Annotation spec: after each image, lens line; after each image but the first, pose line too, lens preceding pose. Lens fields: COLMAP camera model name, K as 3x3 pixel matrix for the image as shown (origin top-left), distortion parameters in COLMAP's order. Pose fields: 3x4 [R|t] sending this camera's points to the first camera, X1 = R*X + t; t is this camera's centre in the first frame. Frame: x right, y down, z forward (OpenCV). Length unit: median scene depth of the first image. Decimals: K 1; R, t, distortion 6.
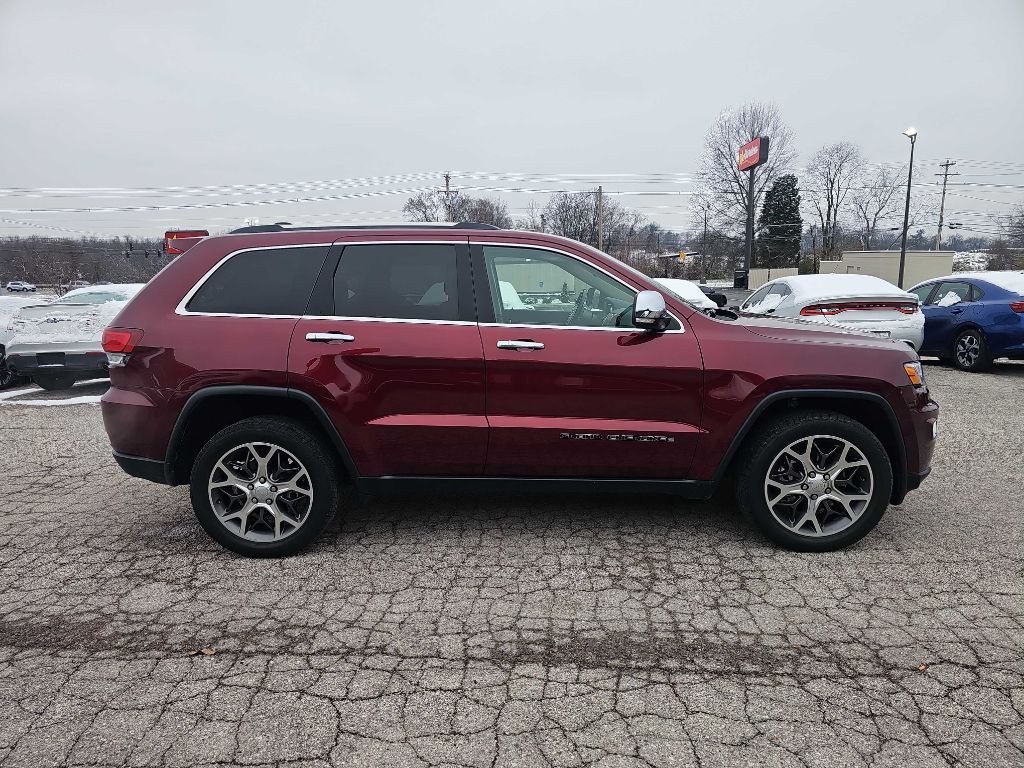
lens RADIAL K [[668.9, 0, 506.8], [0, 668.9, 389.4], [0, 0, 1]] dist [0.049231, -0.036876]
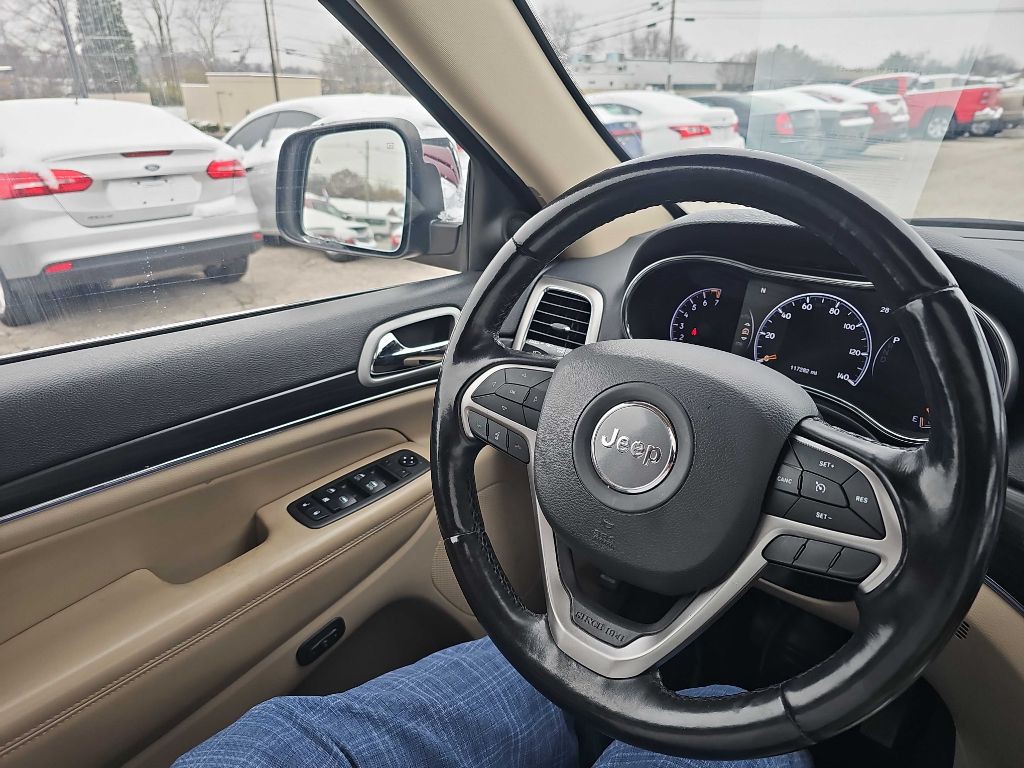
lens RADIAL K [[668.9, 0, 502.7], [0, 668.9, 387.1], [0, 0, 1]] dist [0.049231, -0.036876]
pose [[0.642404, -0.294671, 0.707450, 0.037082], [0.126917, 0.951283, 0.280986, -0.197099], [-0.755784, -0.090719, 0.648507, 1.289884]]
